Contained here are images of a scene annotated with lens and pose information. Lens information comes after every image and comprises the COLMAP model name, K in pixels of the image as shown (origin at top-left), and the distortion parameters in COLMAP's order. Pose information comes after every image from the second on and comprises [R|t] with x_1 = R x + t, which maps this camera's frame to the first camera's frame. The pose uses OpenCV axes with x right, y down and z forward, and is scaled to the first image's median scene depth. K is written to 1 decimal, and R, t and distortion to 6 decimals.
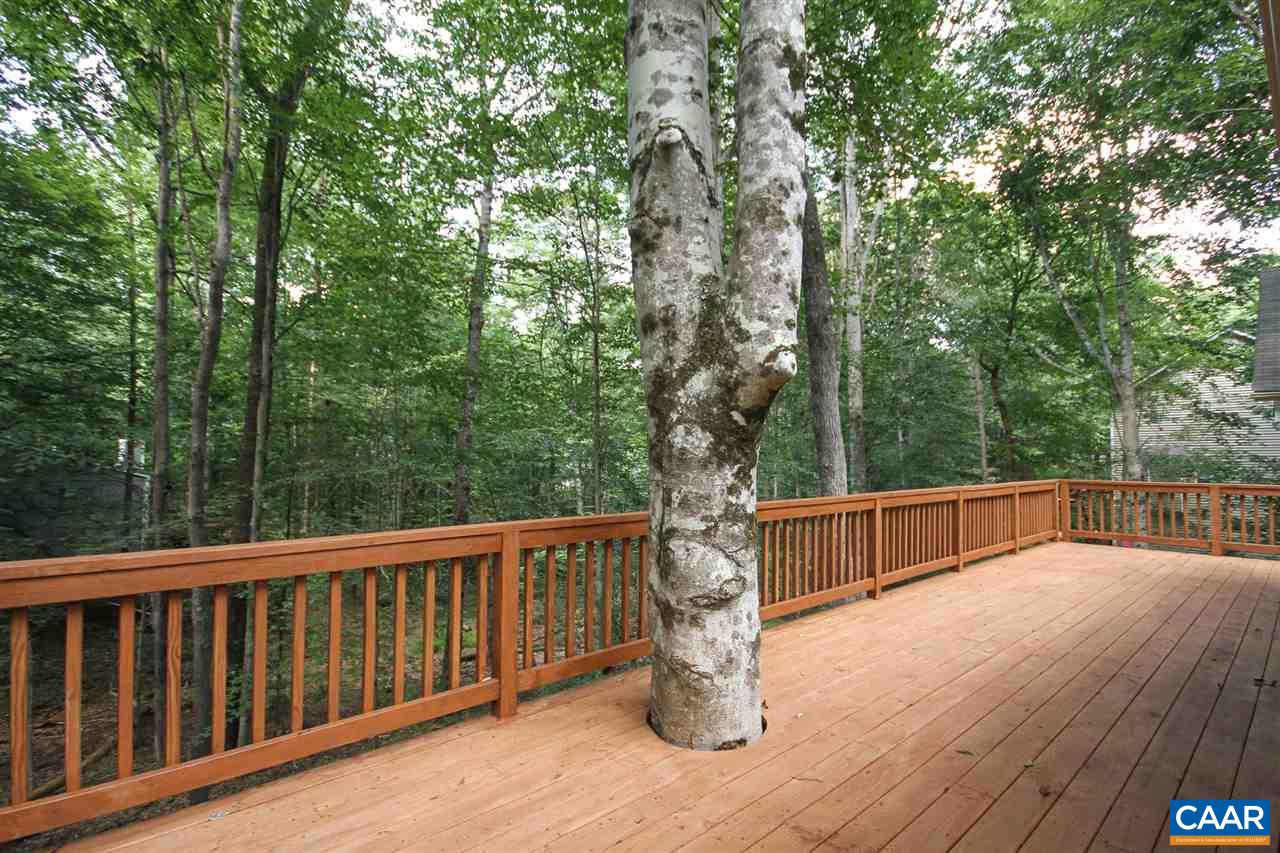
lens RADIAL K [[591.0, 0, 642.3], [0, 591.0, 431.3], [0, 0, 1]] dist [-0.000027, -0.000637]
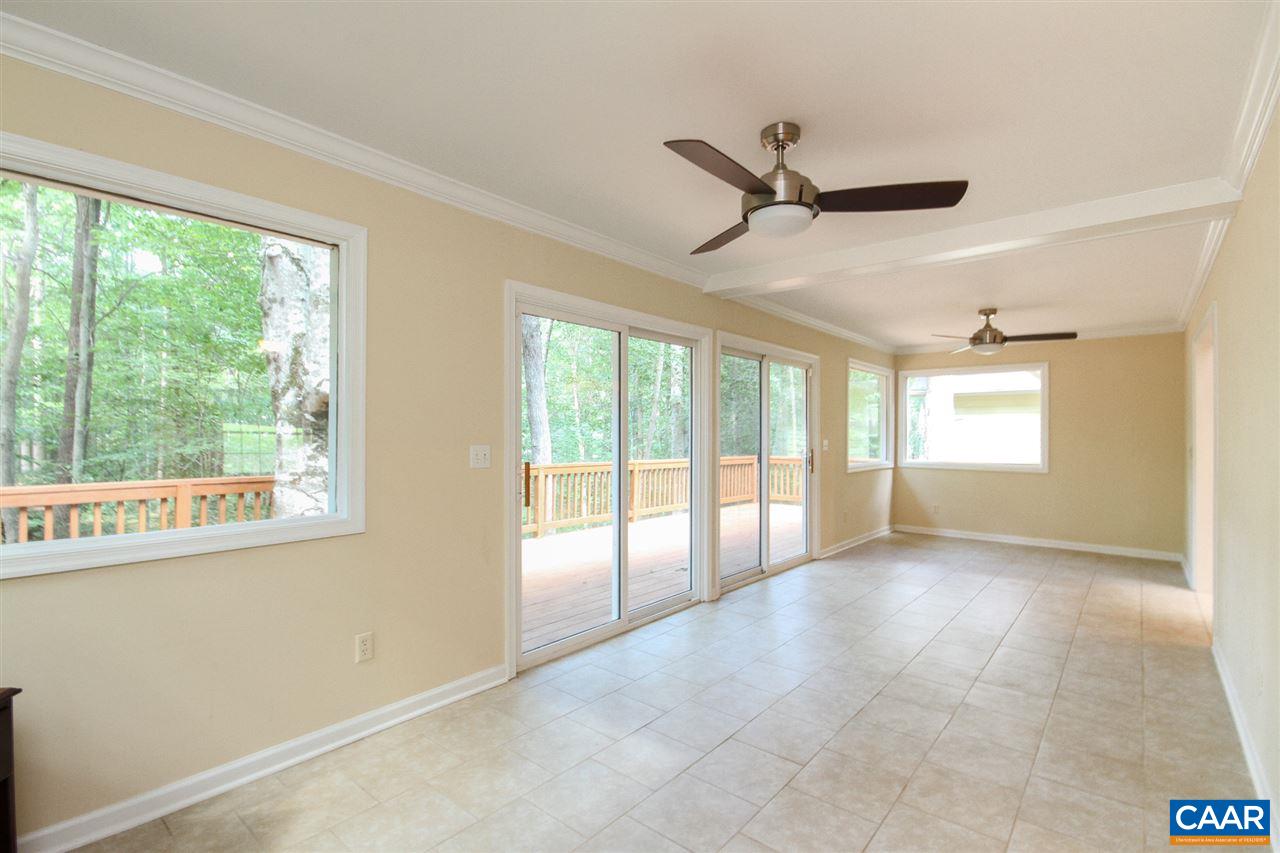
lens RADIAL K [[591.0, 0, 642.3], [0, 591.0, 431.3], [0, 0, 1]] dist [-0.000027, -0.000637]
pose [[0.988957, 0.004395, 0.148137, 0.851236], [-0.009290, 0.999433, 0.032372, -0.045048], [-0.147911, -0.033390, 0.988437, -0.861928]]
